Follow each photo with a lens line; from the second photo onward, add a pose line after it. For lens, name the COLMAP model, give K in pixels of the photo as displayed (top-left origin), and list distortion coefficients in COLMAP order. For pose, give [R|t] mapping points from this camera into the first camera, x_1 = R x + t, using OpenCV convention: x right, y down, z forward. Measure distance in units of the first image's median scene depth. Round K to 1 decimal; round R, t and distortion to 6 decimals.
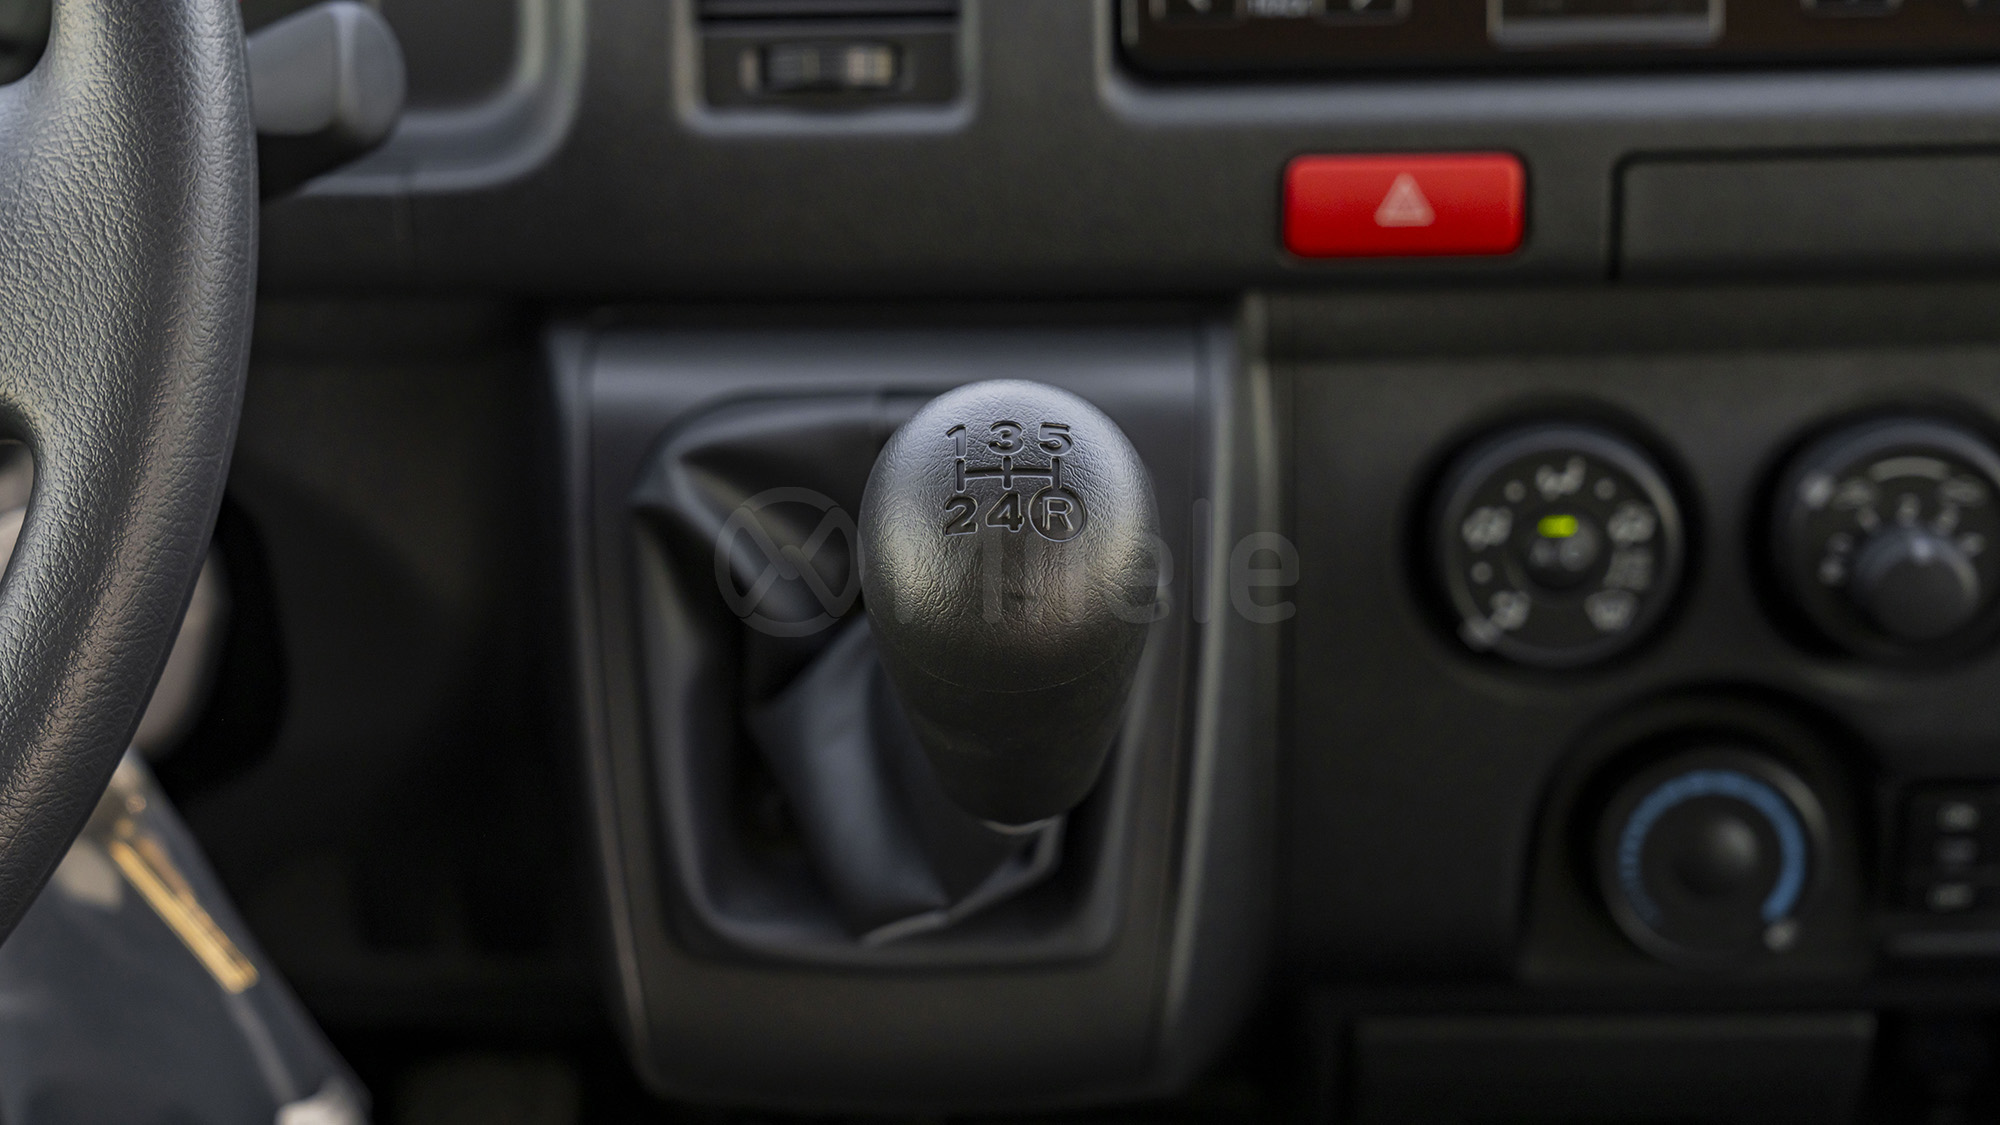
lens RADIAL K [[3388.3, 0, 1000.0], [0, 3388.3, 562.5], [0, 0, 1]] dist [-0.000840, -0.072726]
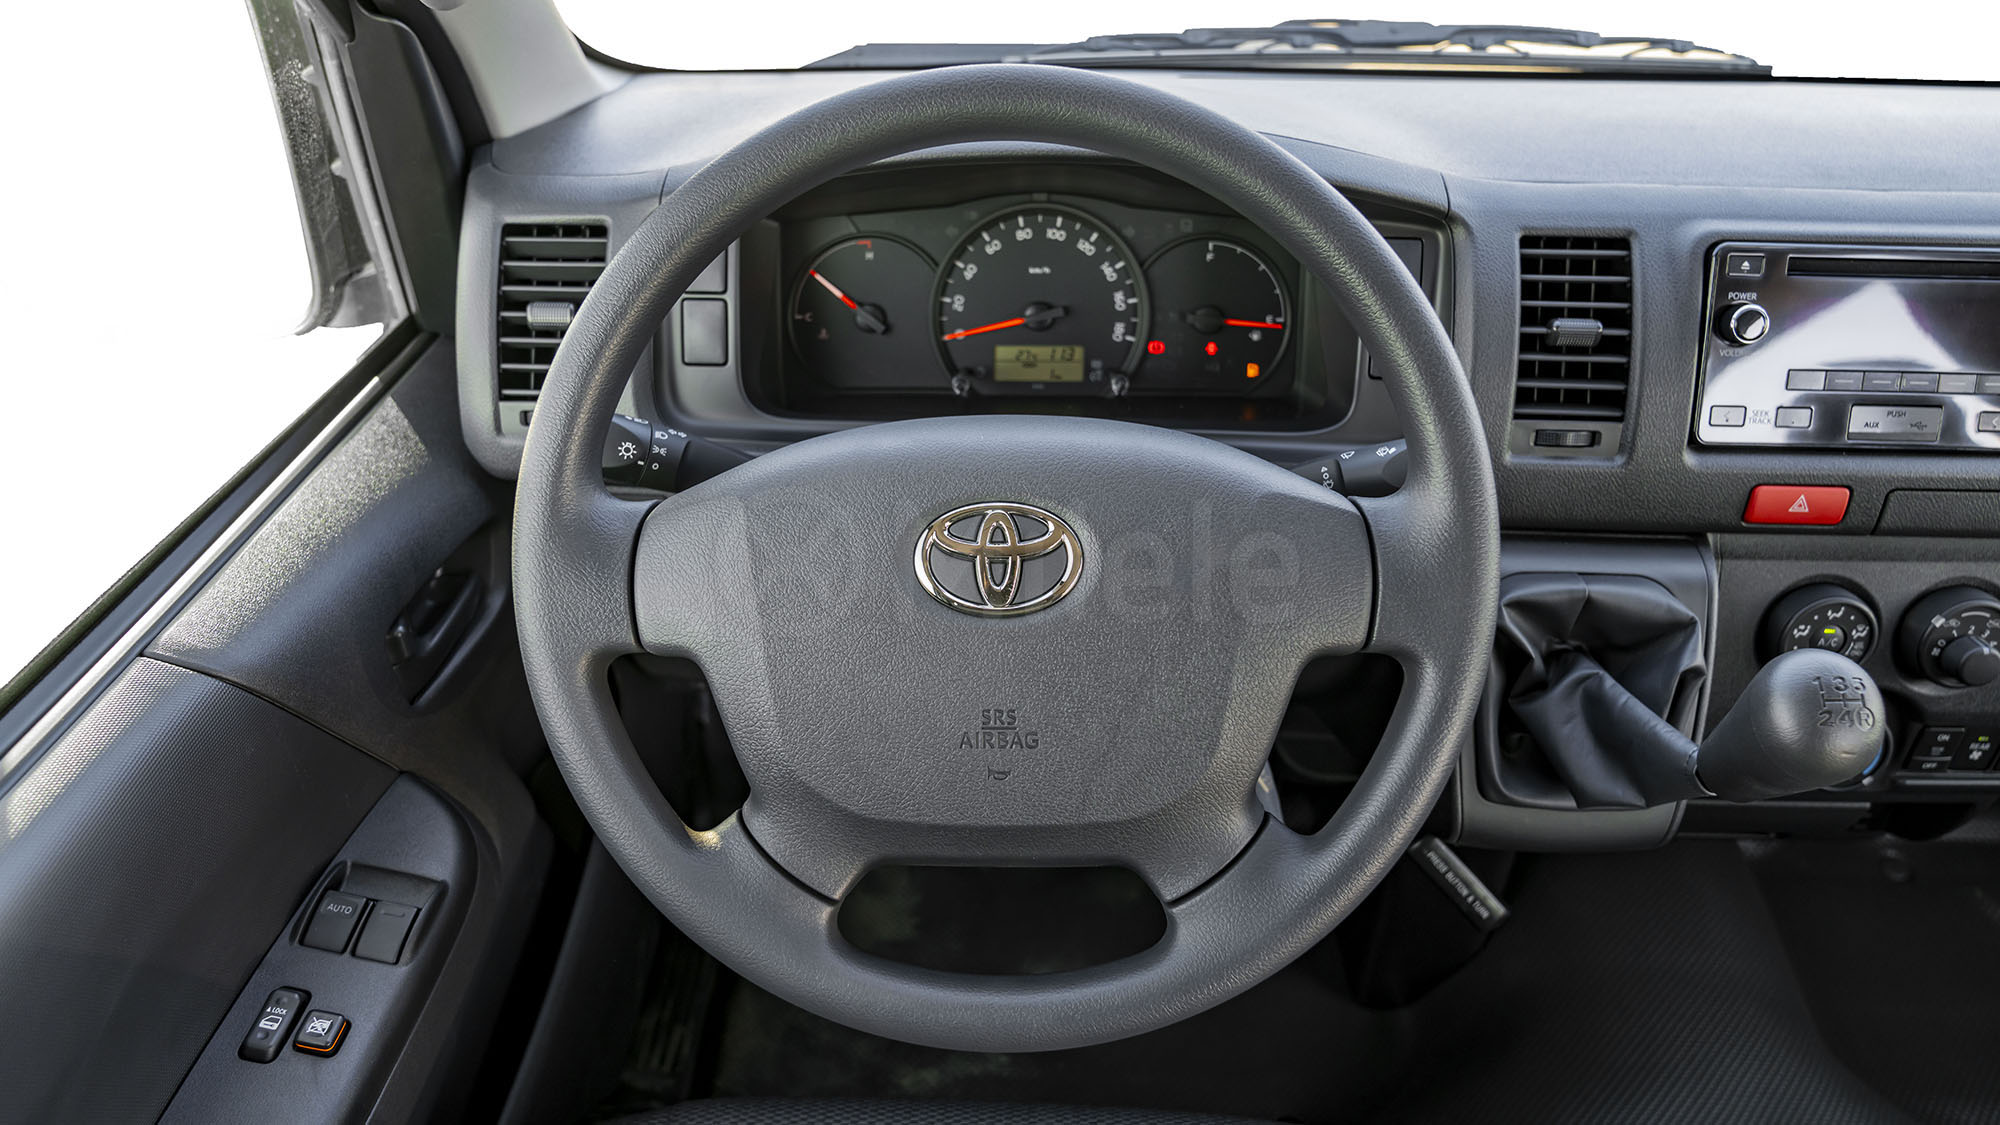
lens RADIAL K [[1366.5, 0, 1000.0], [0, 1366.5, 562.5], [0, 0, 1]] dist [-0.018646, 0.004091]
pose [[0.998912, 0.027841, 0.037414, -0.473971], [-0.032869, 0.989423, 0.141289, -0.179072], [-0.033085, -0.142365, 0.989261, 0.054419]]
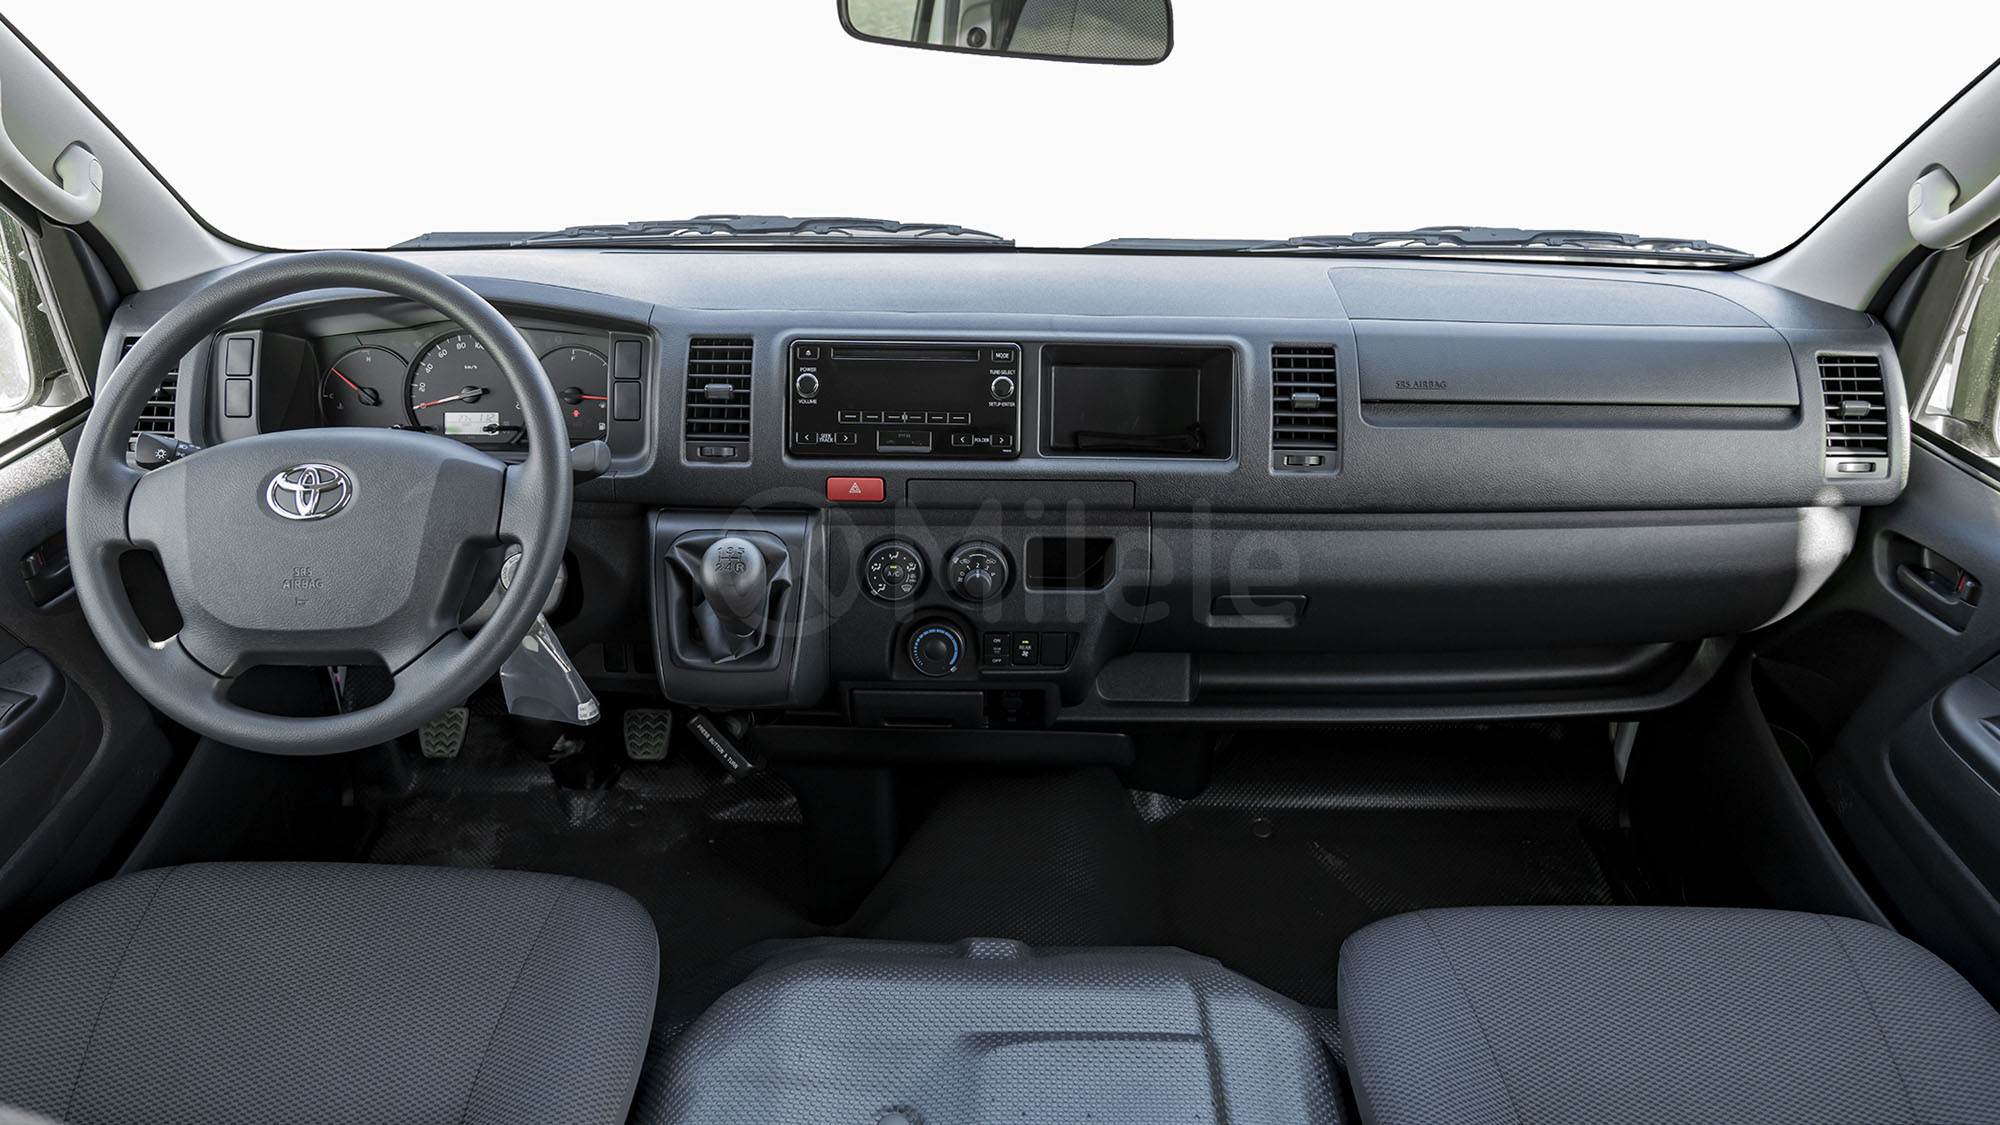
lens RADIAL K [[1459.5, 0, 970.8], [0, 1459.5, 525.2], [0, 0, 1]] dist [-0.002542, 0.000889]
pose [[0.999191, 0.027631, 0.029211, 0.205214], [-0.027274, 0.999549, -0.012567, -0.041870], [-0.029545, 0.011760, 0.999494, -0.772802]]
